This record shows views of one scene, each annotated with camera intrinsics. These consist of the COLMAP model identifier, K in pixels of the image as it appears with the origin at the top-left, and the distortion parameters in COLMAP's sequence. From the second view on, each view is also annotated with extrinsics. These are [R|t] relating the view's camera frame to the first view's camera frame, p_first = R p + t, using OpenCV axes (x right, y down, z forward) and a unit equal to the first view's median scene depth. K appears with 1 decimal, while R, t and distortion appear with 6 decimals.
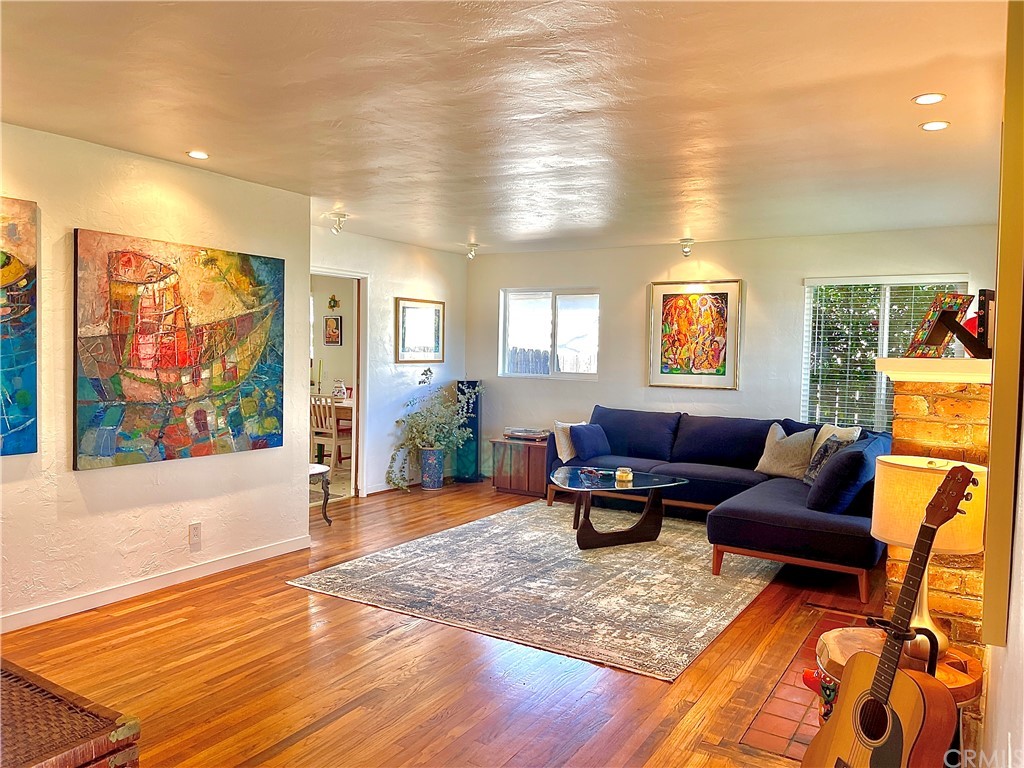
lens RADIAL K [[770.0, 0, 512.0], [0, 770.0, 384.0], [0, 0, 1]] dist [0.071123, -0.066791]
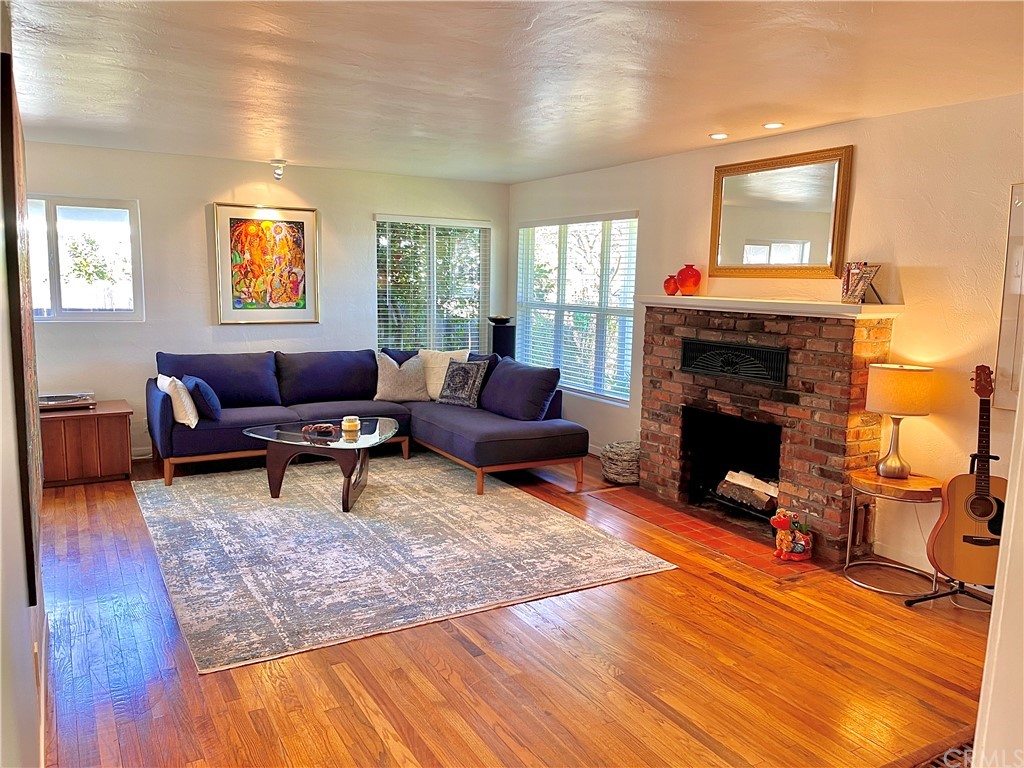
lens RADIAL K [[770.0, 0, 512.0], [0, 770.0, 384.0], [0, 0, 1]] dist [0.071123, -0.066791]
pose [[0.474649, -0.132520, 0.870142, -0.457513], [0.030221, 0.990472, 0.134360, -0.040226], [-0.879656, -0.037477, 0.474131, 0.310048]]
